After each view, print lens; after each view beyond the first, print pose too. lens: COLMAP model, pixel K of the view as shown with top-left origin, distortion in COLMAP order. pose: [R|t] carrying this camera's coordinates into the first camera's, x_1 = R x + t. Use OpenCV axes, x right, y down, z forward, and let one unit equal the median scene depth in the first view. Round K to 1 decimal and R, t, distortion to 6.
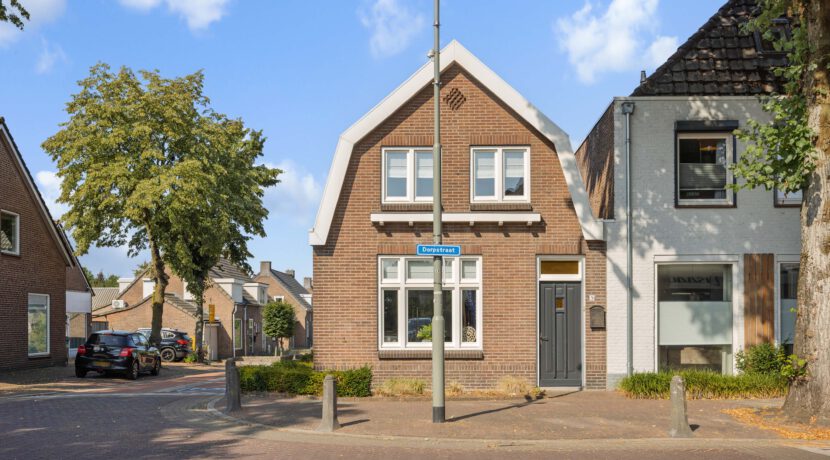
lens RADIAL K [[824.8, 0, 437.9], [0, 824.8, 323.2], [0, 0, 1]] dist [0.008058, 0.013768]
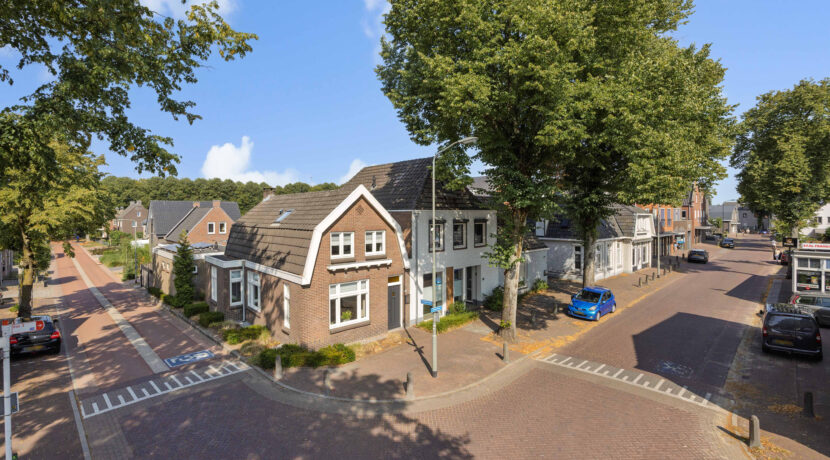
lens RADIAL K [[398.3, 0, 417.0], [0, 398.3, 209.8], [0, 0, 1]] dist [-0.003505, -0.000598]
pose [[0.706392, 0.006174, 0.707794, -0.633050], [-0.000762, 0.999968, -0.007962, -0.263779], [-0.707821, 0.005085, 0.706374, 0.126781]]
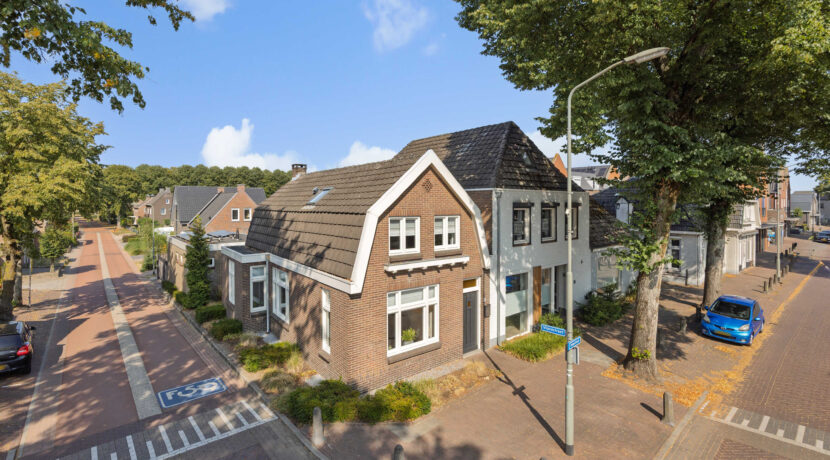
lens RADIAL K [[396.9, 0, 409.1], [0, 396.9, 206.9], [0, 0, 1]] dist [0.000687, 0.000215]
pose [[0.758608, -0.001877, 0.651544, -0.495897], [-0.005686, 0.999939, 0.009501, -0.238298], [-0.651522, -0.010912, 0.758551, 0.450565]]
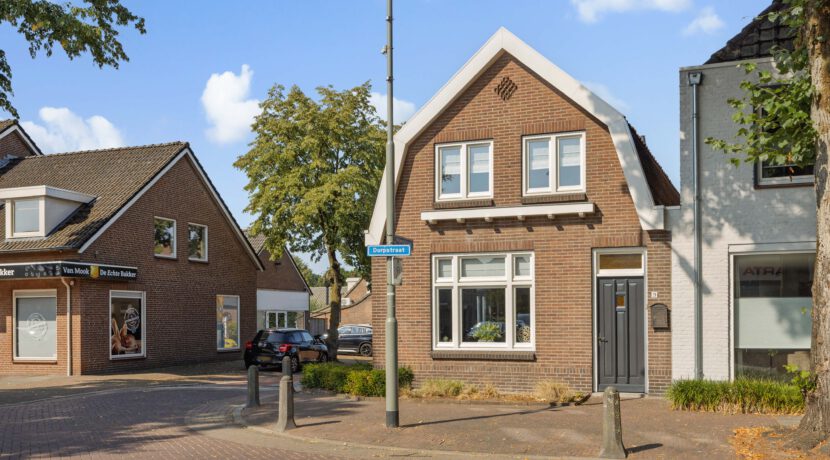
lens RADIAL K [[820.7, 0, 414.2], [0, 820.7, 315.6], [0, 0, 1]] dist [-0.002964, 0.011161]
pose [[0.932736, -0.003703, -0.360540, 0.262377], [0.003105, 0.999993, -0.002239, -0.006694], [0.360546, 0.000969, 0.932741, 0.075603]]
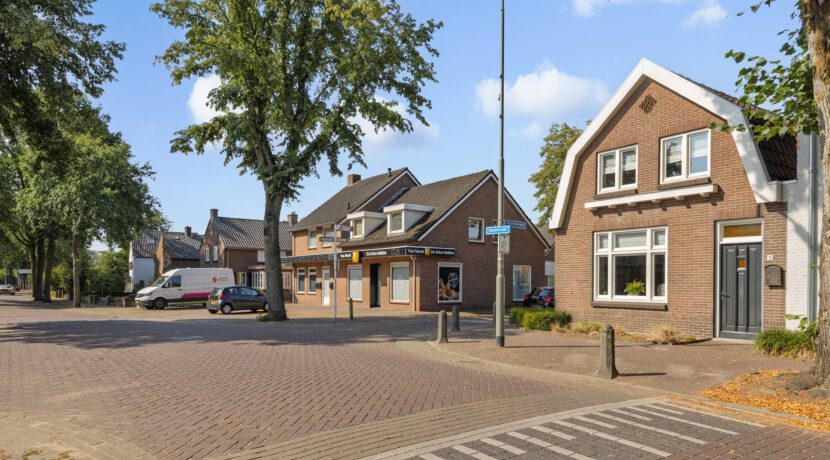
lens RADIAL K [[529.8, 0, 385.7], [0, 529.8, 285.7], [0, 0, 1]] dist [0.002478, 0.000958]
pose [[0.565064, 0.009268, -0.824995, 0.465251], [-0.006117, 0.999956, 0.007044, 0.003548], [0.825025, 0.001066, 0.565096, 0.209747]]
